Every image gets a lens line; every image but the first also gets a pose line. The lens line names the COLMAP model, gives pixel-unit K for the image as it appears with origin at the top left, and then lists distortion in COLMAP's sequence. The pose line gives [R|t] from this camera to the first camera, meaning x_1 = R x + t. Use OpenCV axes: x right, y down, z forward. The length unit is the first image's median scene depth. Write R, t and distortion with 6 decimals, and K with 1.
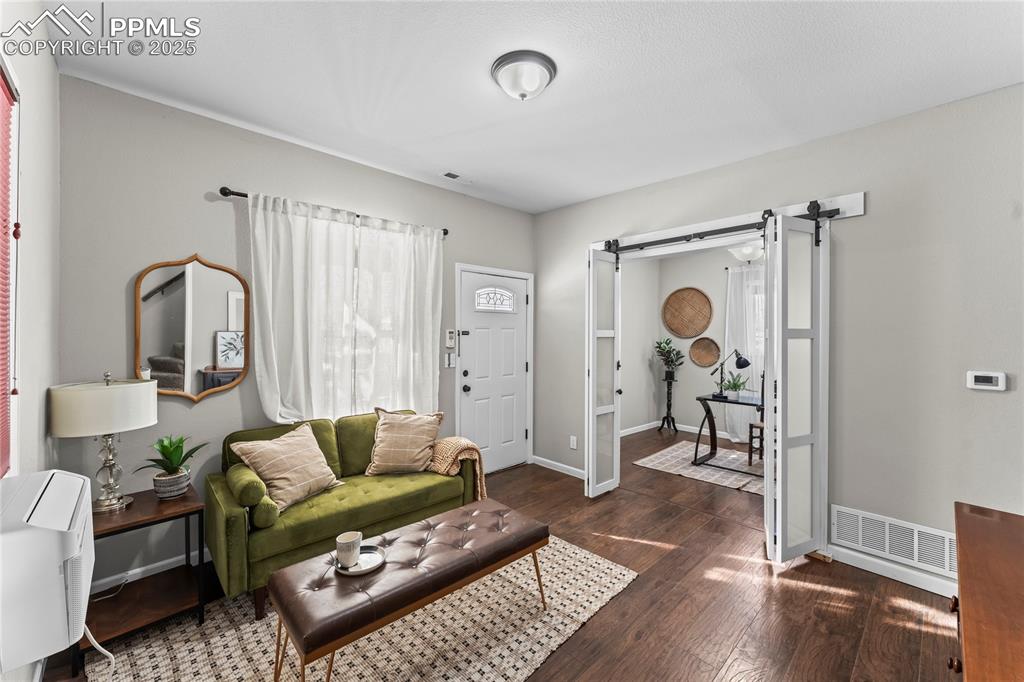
lens RADIAL K [[407.7, 0, 509.4], [0, 407.7, 340.2], [0, 0, 1]] dist [0.000294, -0.000066]
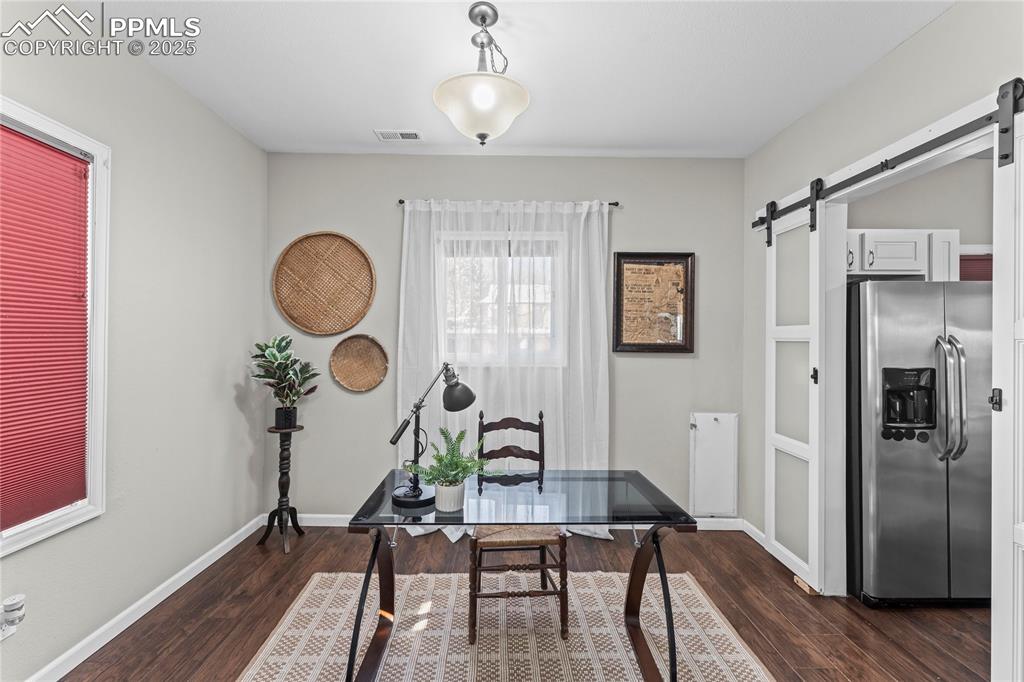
lens RADIAL K [[398.6, 0, 510.9], [0, 398.6, 333.7], [0, 0, 1]] dist [0.000856, 0.000033]
pose [[0.668739, 0.006243, 0.743471, 0.230956], [0.002523, 0.999940, -0.010666, -0.002220], [-0.743493, 0.009009, 0.668683, 0.517257]]
